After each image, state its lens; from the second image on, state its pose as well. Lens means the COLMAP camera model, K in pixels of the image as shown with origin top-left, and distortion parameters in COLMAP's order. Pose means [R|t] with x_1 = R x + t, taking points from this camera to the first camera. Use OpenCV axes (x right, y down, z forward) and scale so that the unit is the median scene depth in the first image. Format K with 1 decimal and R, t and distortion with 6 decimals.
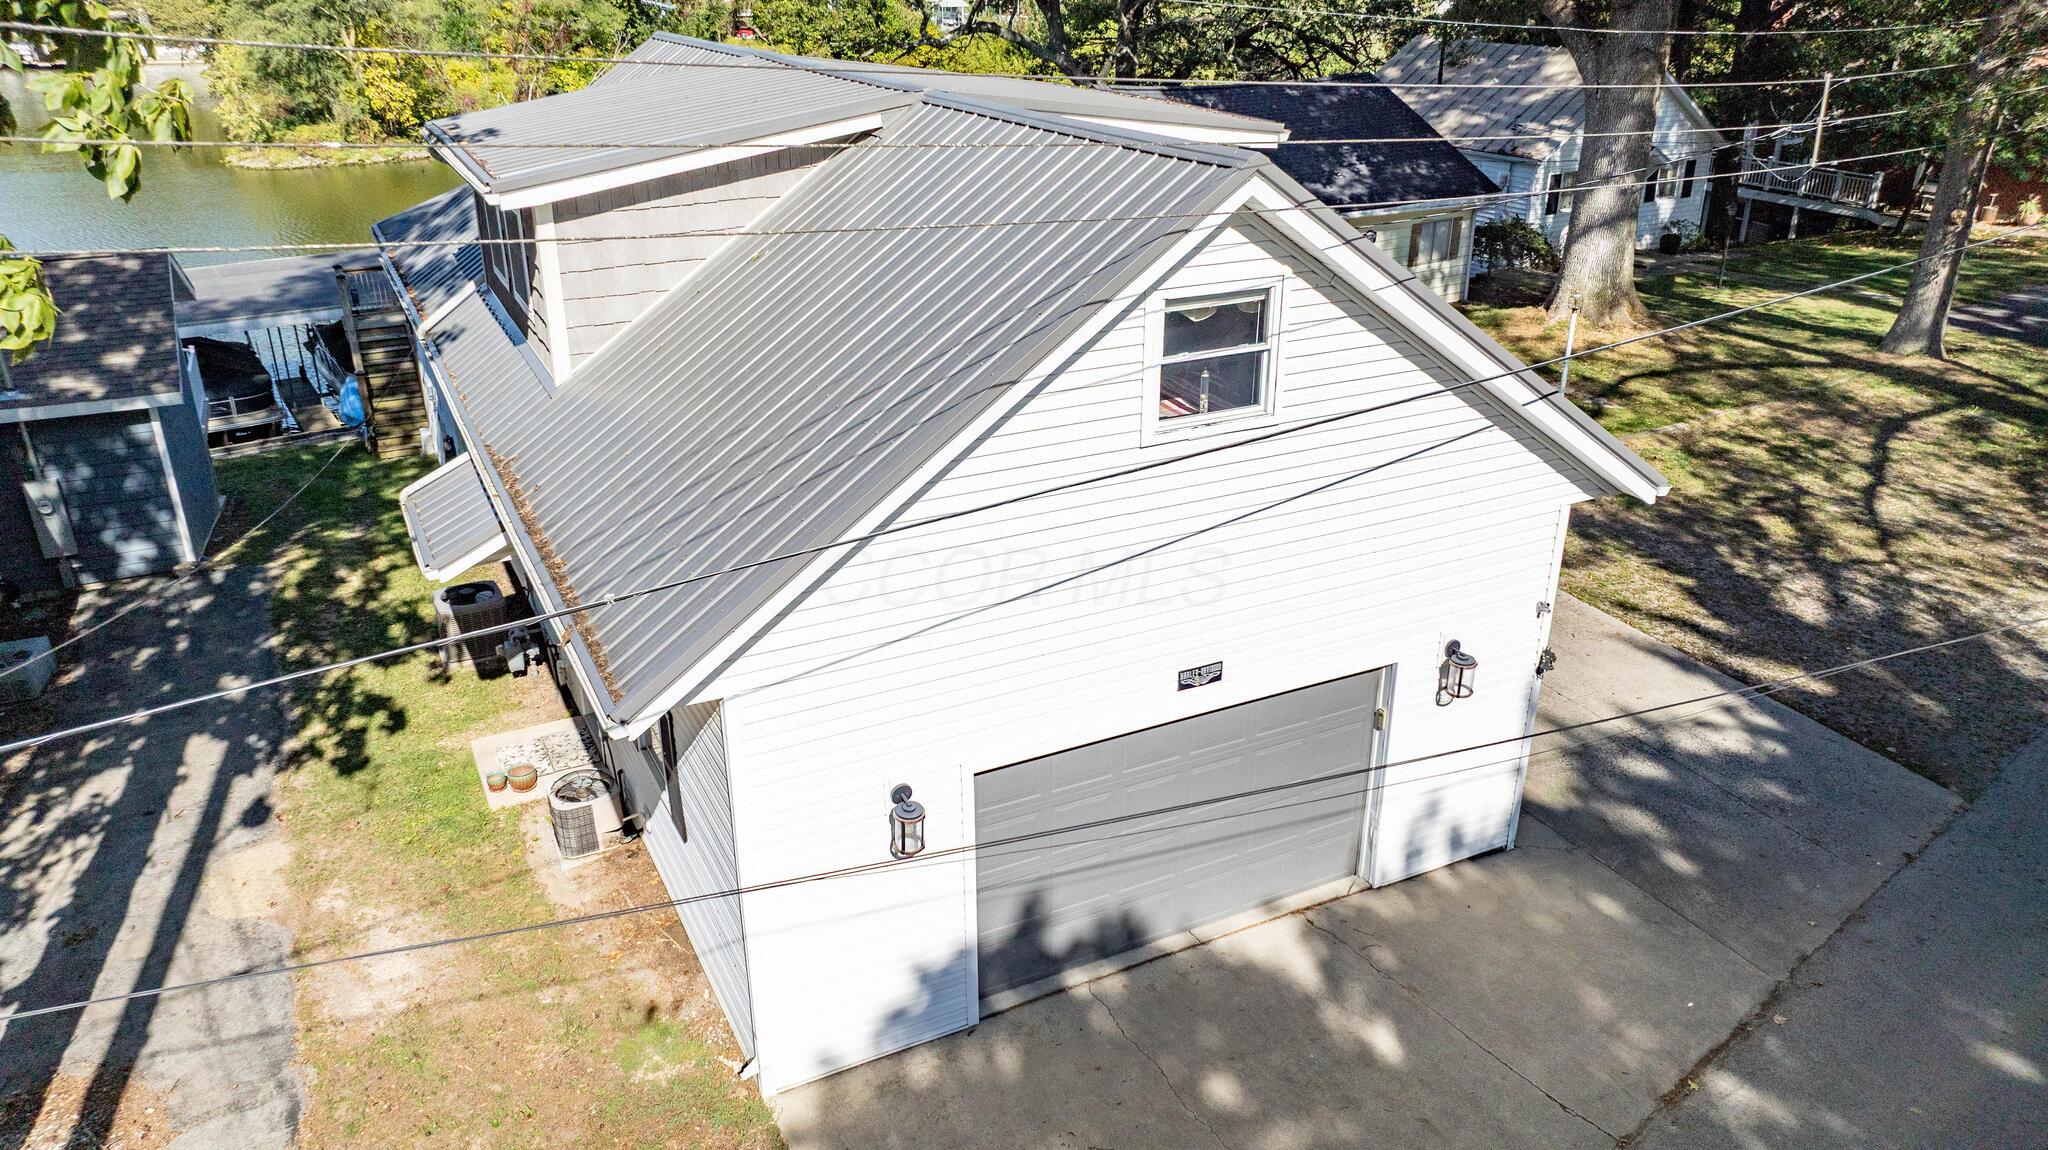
lens RADIAL K [[1452.6, 0, 1015.9], [0, 1452.6, 567.8], [0, 0, 1]] dist [0.003843, 0.005019]
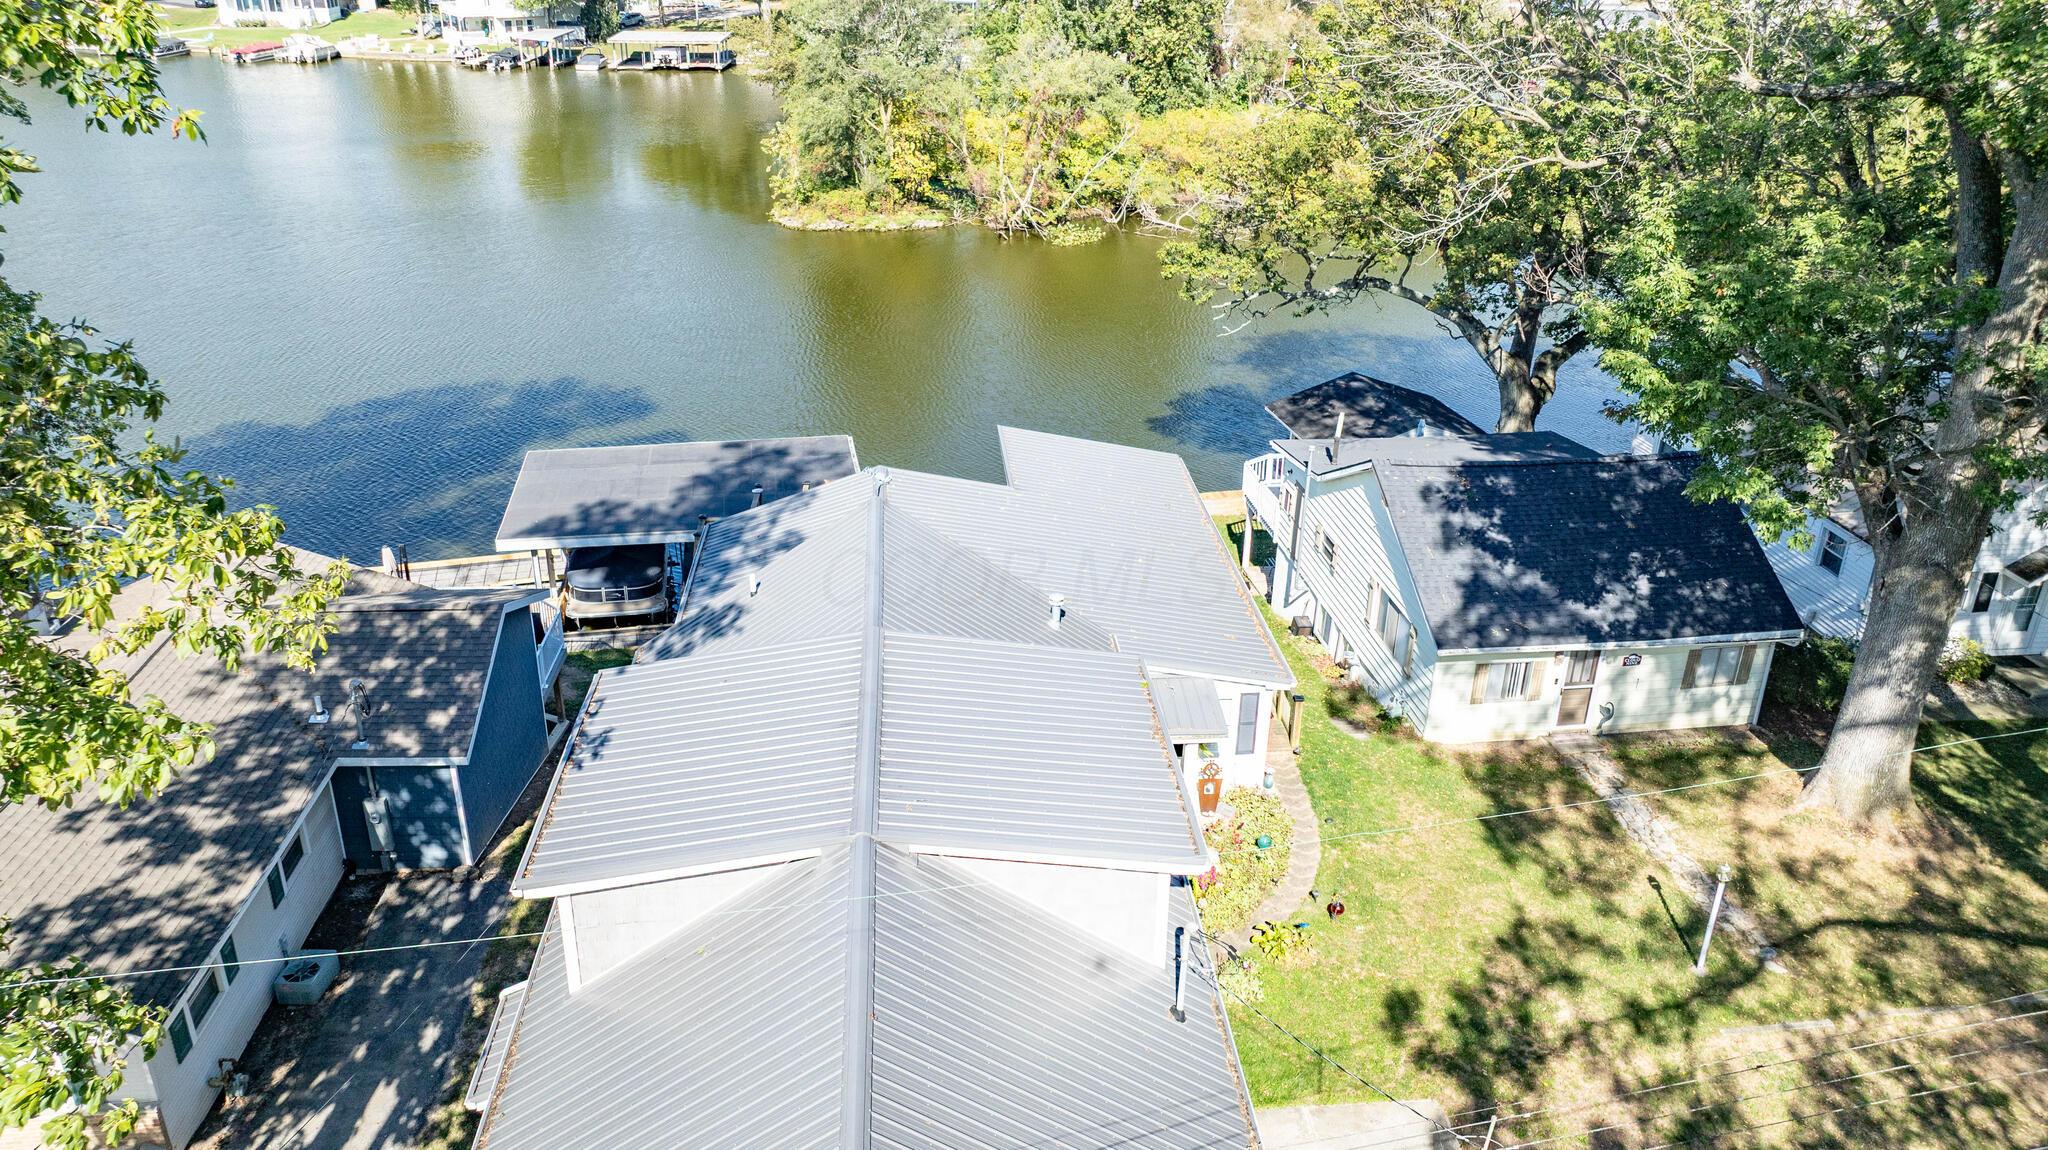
lens RADIAL K [[1519.6, 0, 1024.0], [0, 1519.6, 575.0], [0, 0, 1]] dist [-0.006055, 0.005046]
pose [[0.922943, 0.182171, -0.339102, 0.320794], [-0.169599, 0.983259, 0.066621, -0.447492], [0.345561, -0.003976, 0.938388, -0.116581]]
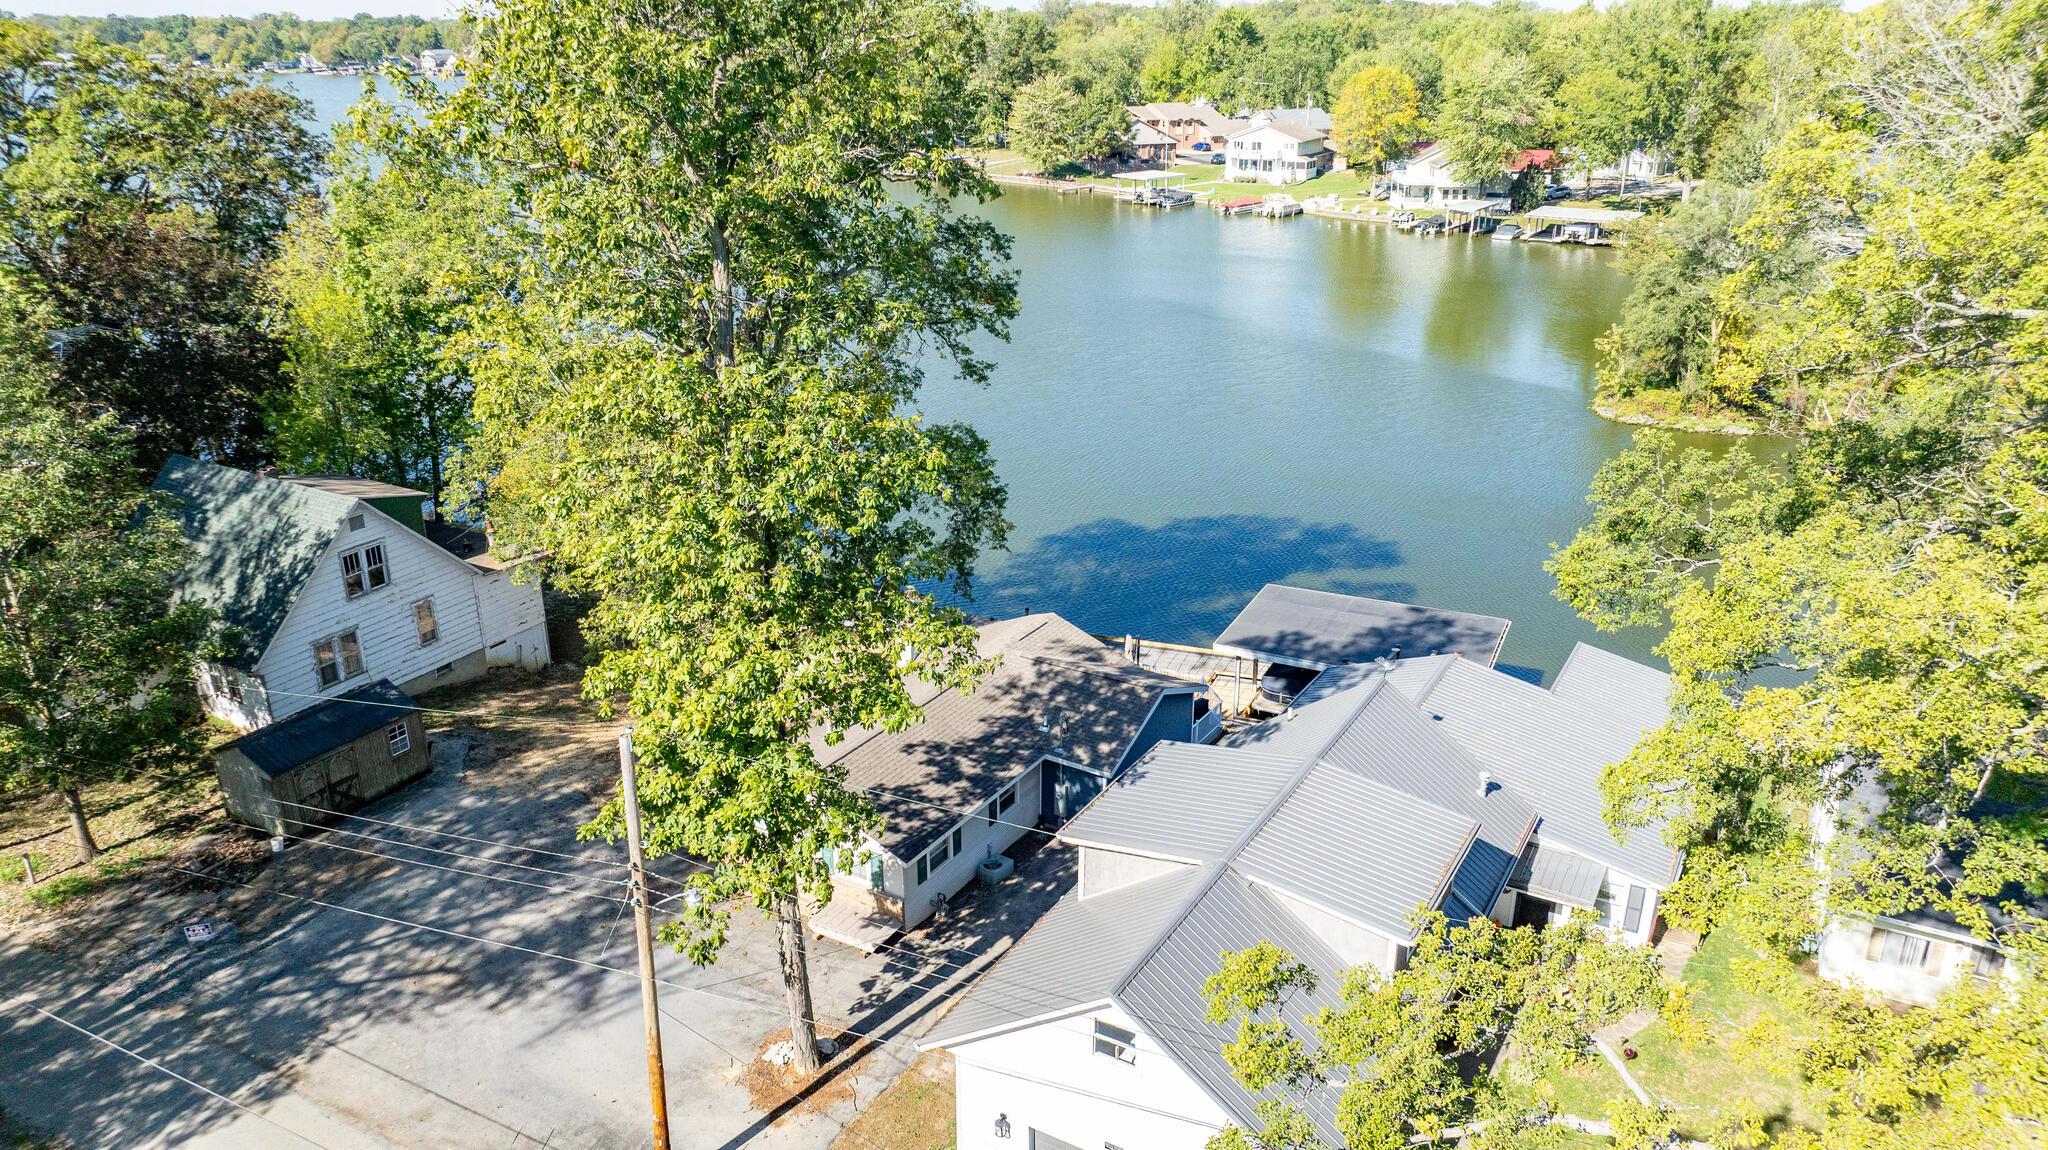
lens RADIAL K [[1519.6, 0, 1024.0], [0, 1519.6, 575.0], [0, 0, 1]] dist [-0.006055, 0.005046]
pose [[0.529065, 0.313663, -0.788483, 1.029555], [-0.326045, 0.932993, 0.152376, -0.683503], [0.783444, 0.176464, 0.595882, -0.500228]]
